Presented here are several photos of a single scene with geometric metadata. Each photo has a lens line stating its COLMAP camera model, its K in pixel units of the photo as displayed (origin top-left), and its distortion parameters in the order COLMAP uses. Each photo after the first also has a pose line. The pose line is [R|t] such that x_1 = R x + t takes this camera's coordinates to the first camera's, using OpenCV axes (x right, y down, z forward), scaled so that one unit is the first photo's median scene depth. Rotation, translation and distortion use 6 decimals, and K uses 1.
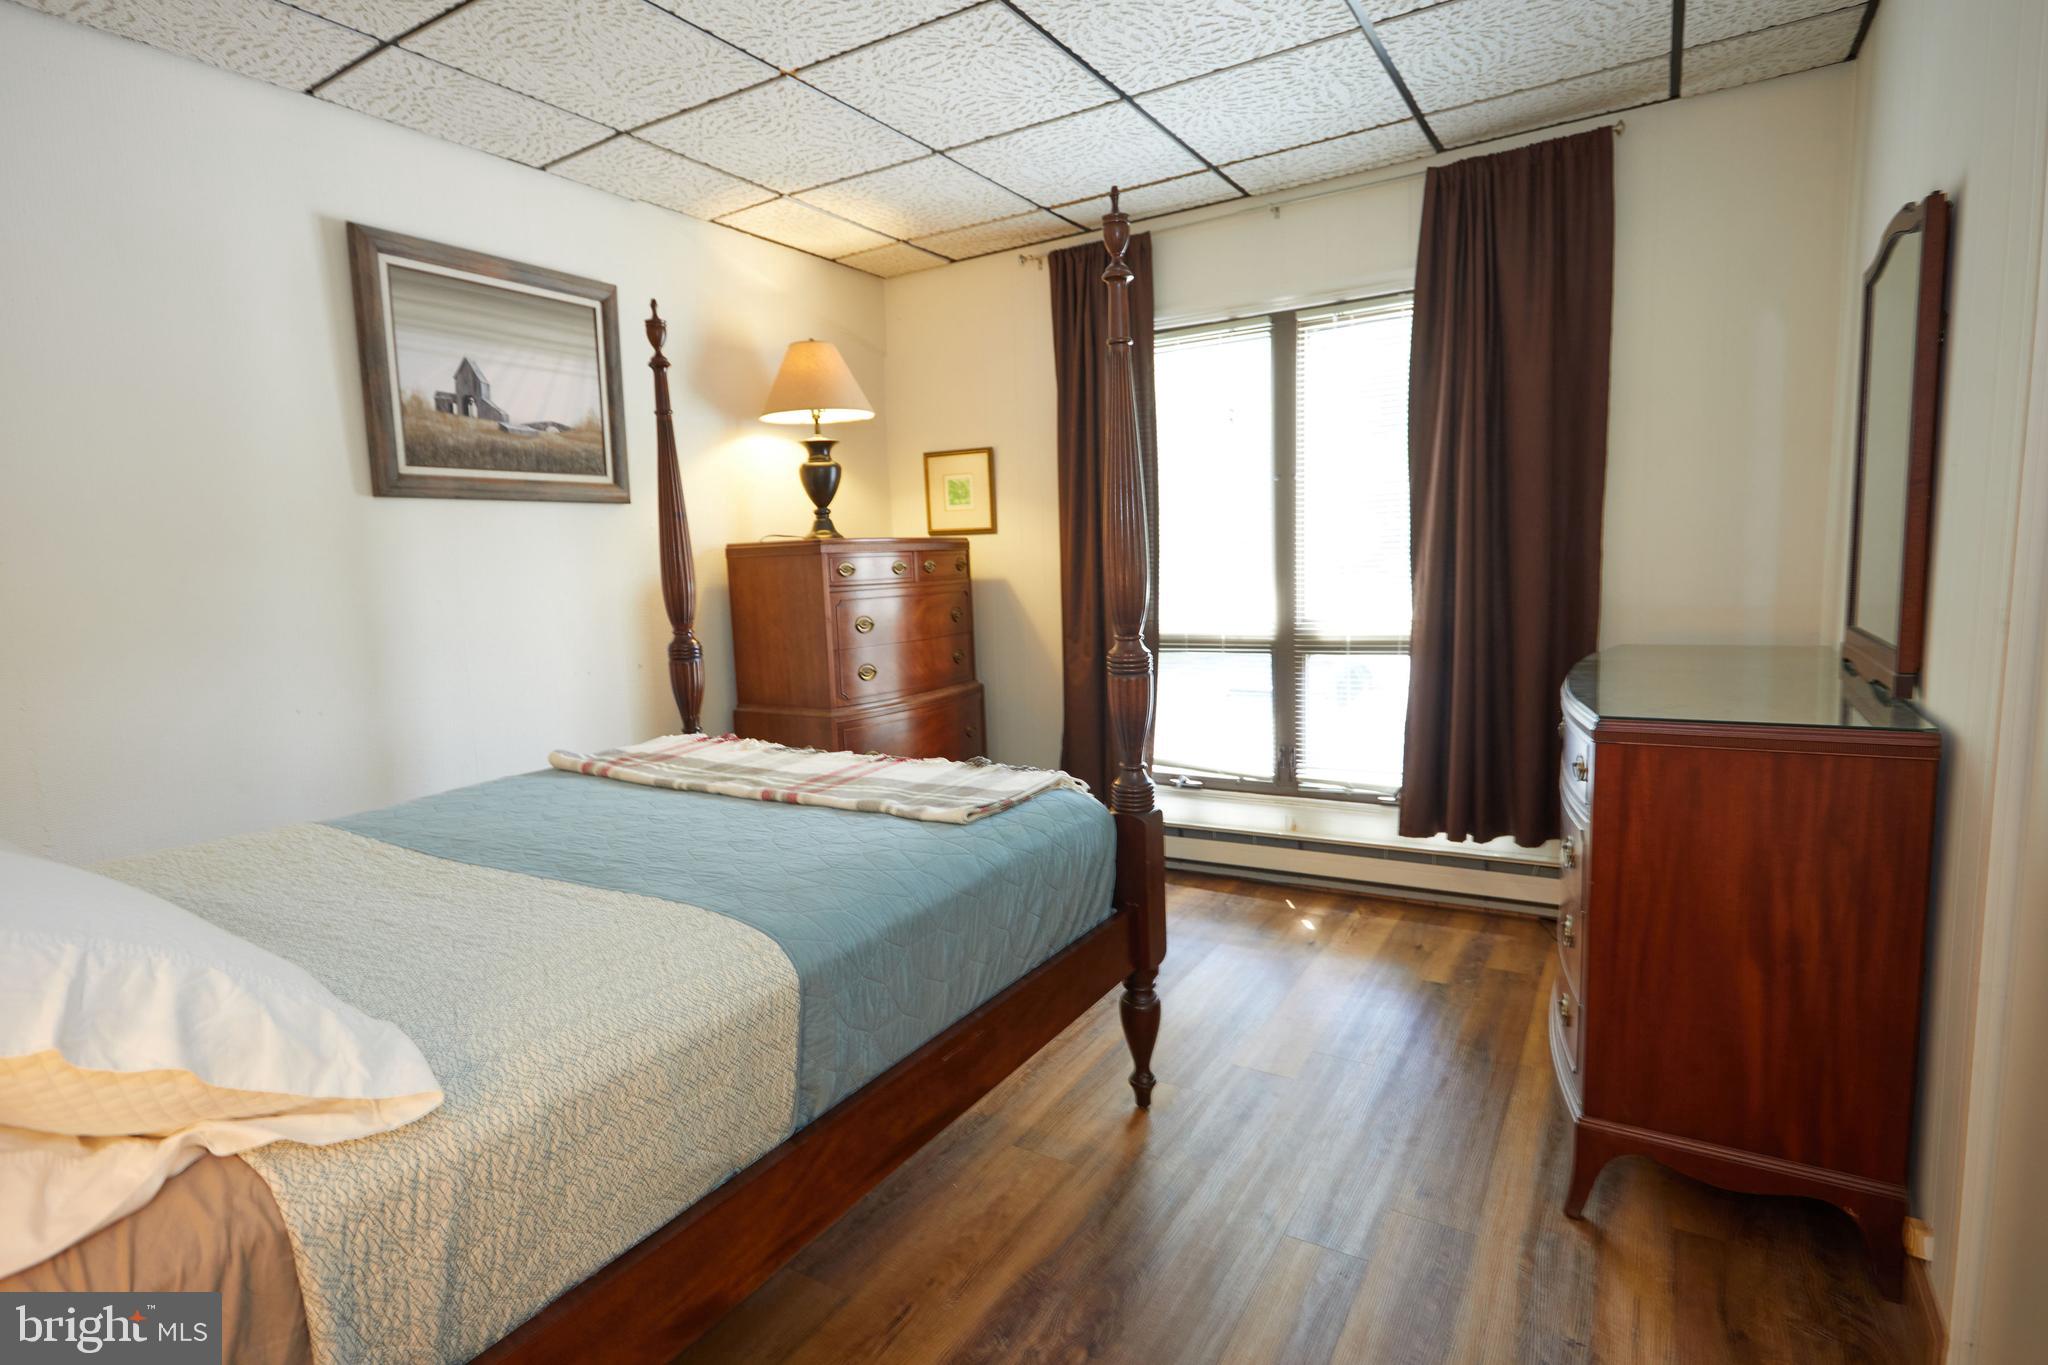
lens RADIAL K [[1040.4, 0, 1016.2], [0, 1040.4, 689.0], [0, 0, 1]] dist [0.014322, -0.005397]
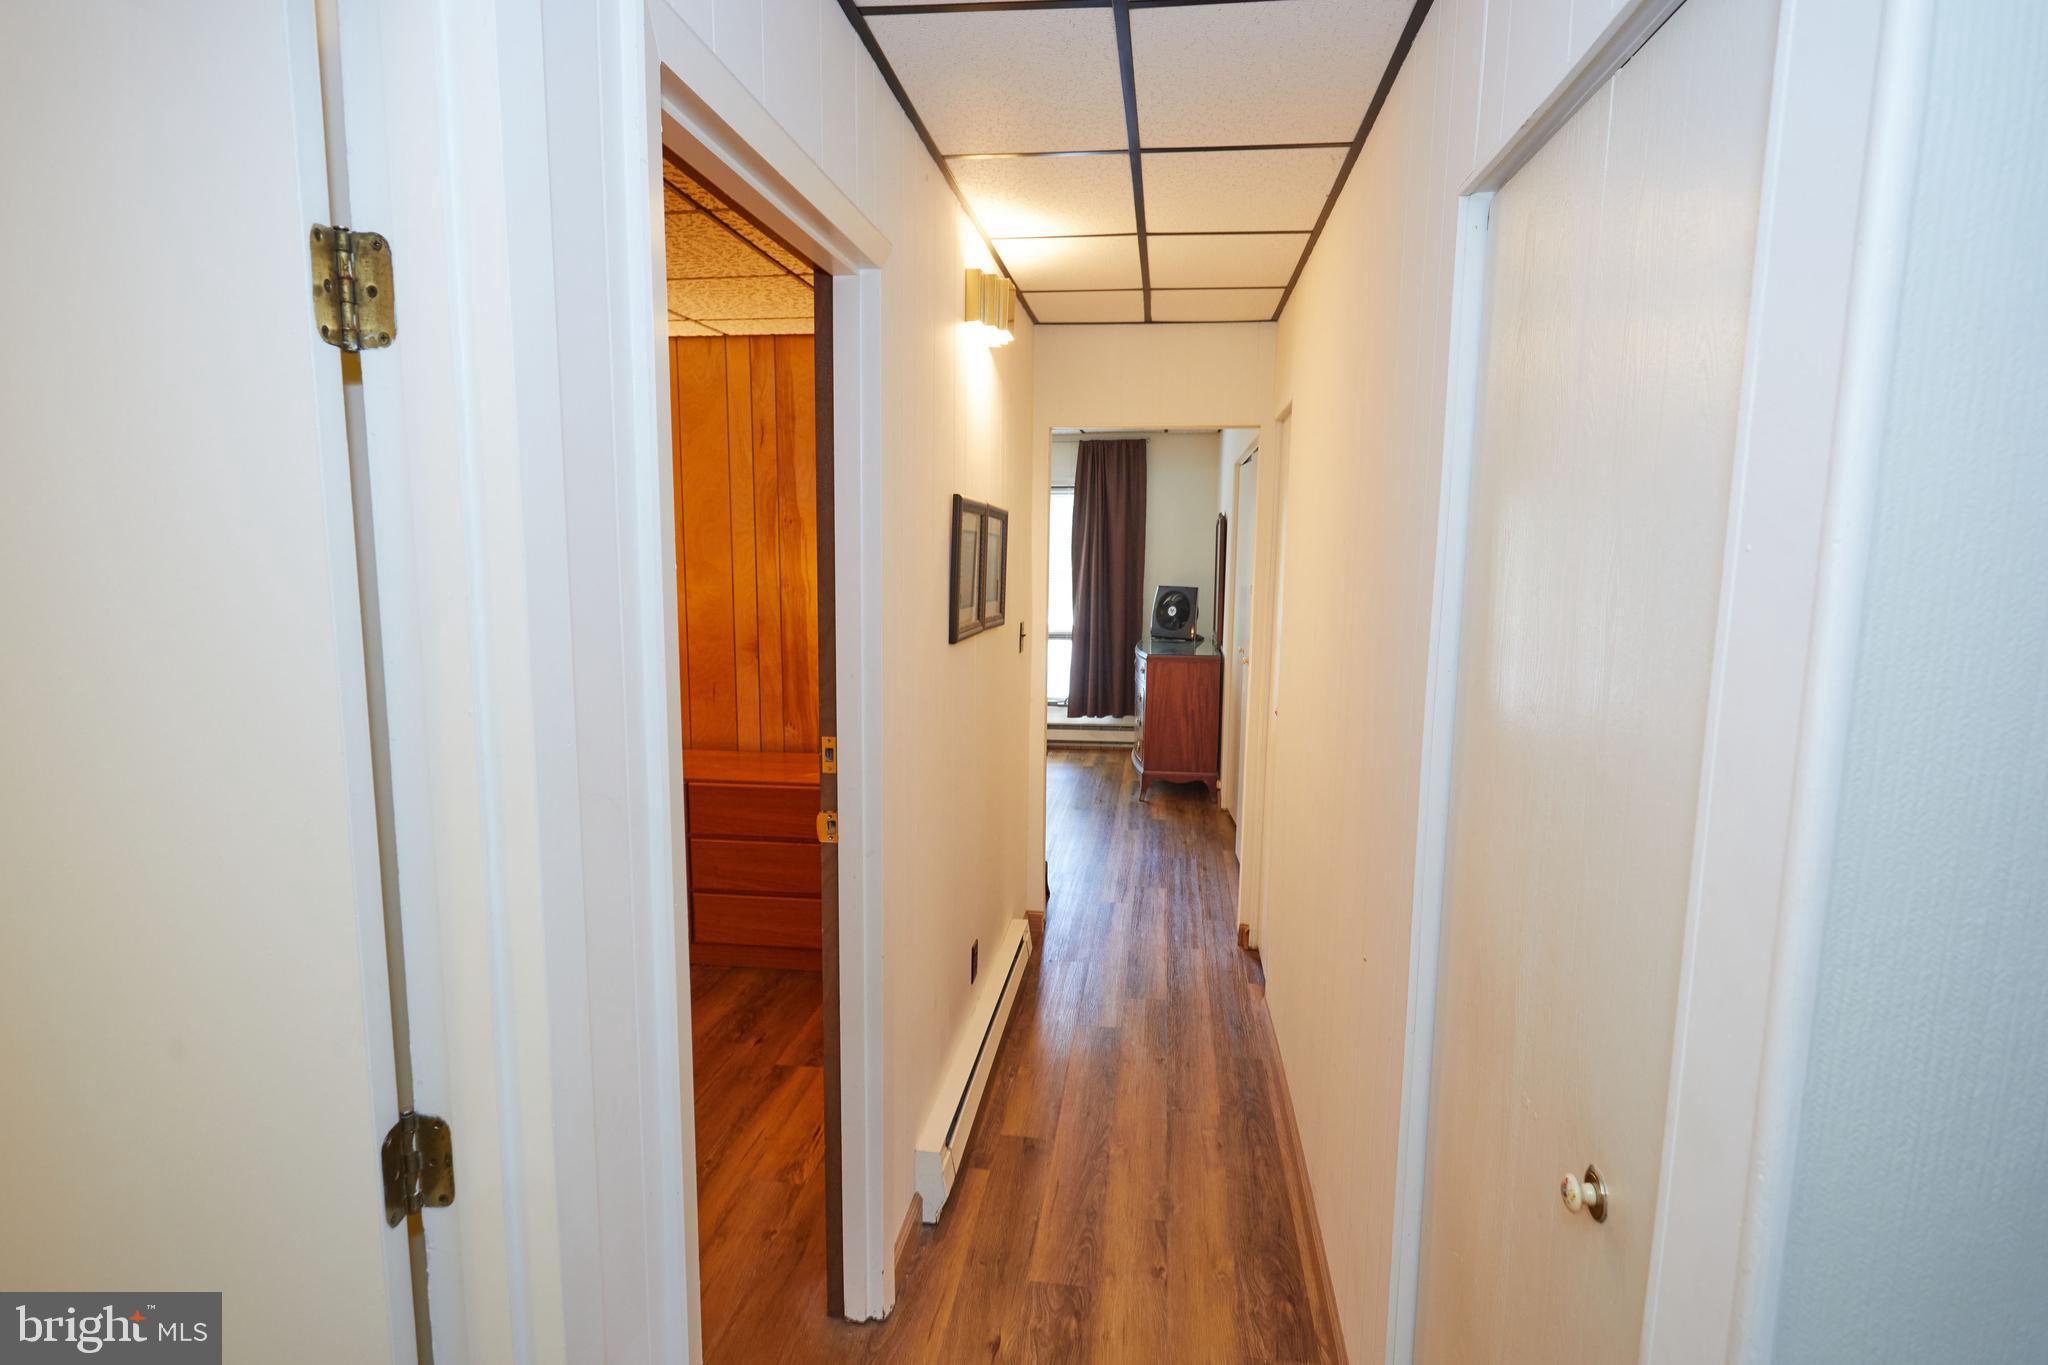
lens RADIAL K [[1040.4, 0, 1025.5], [0, 1040.4, 688.8], [0, 0, 1]] dist [0.014322, -0.005397]
pose [[0.913836, -0.006991, 0.406022, -0.823592], [0.006272, 0.999976, 0.003102, 0.084778], [-0.406034, -0.000288, 0.913858, -1.350323]]
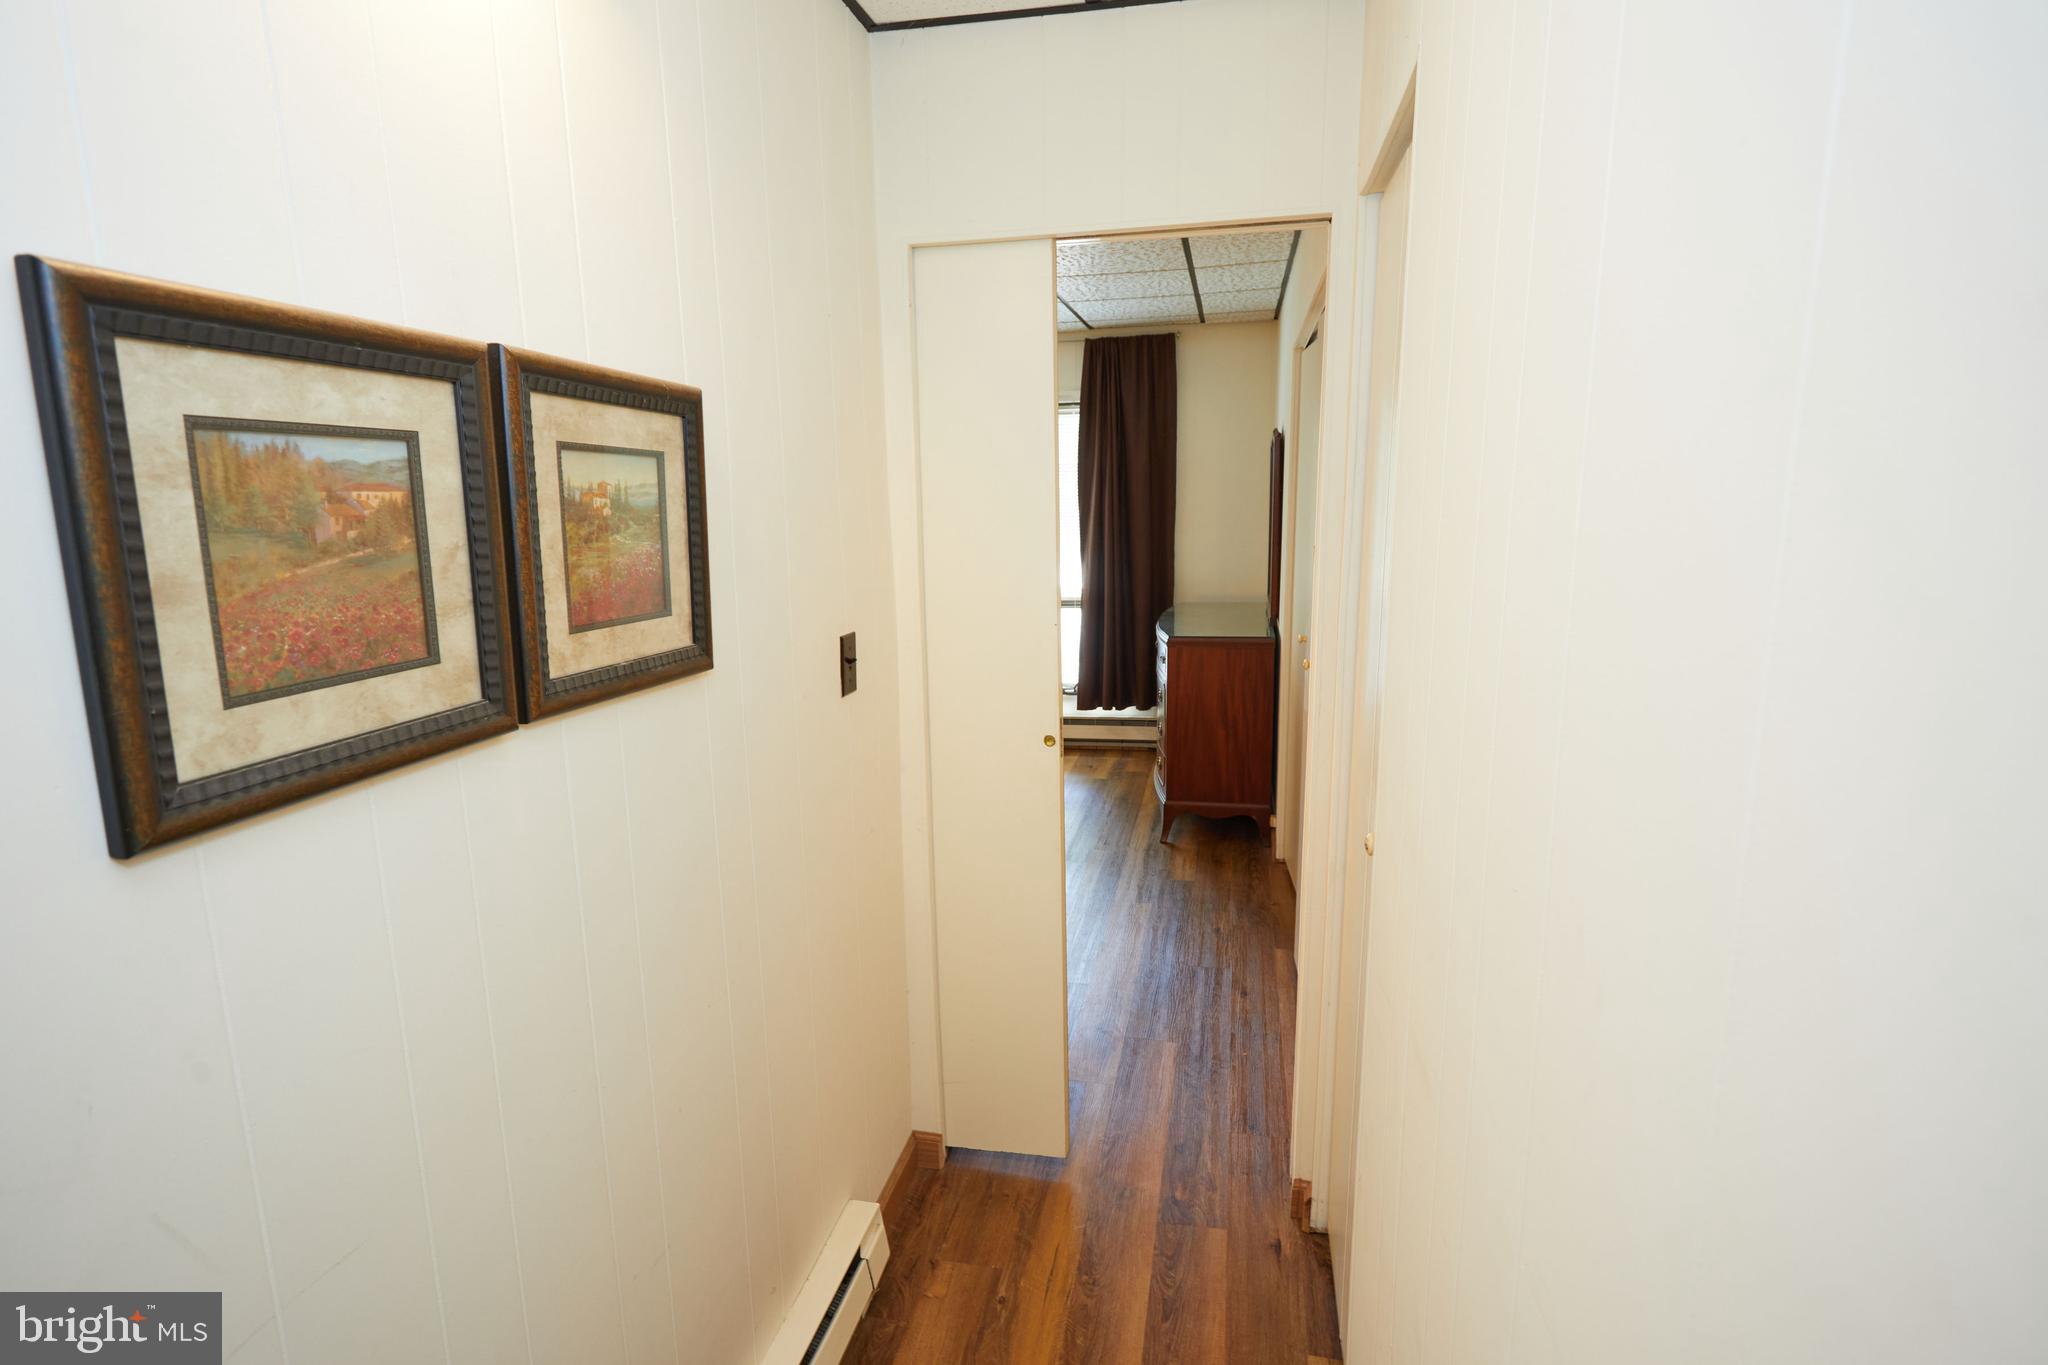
lens RADIAL K [[1040.4, 0, 1030.8], [0, 1040.4, 680.2], [0, 0, 1]] dist [0.014322, -0.005397]
pose [[0.937098, -0.038107, 0.346980, -0.398226], [0.022456, 0.998545, 0.049018, 0.001444], [-0.348343, -0.038143, 0.936591, -0.784536]]
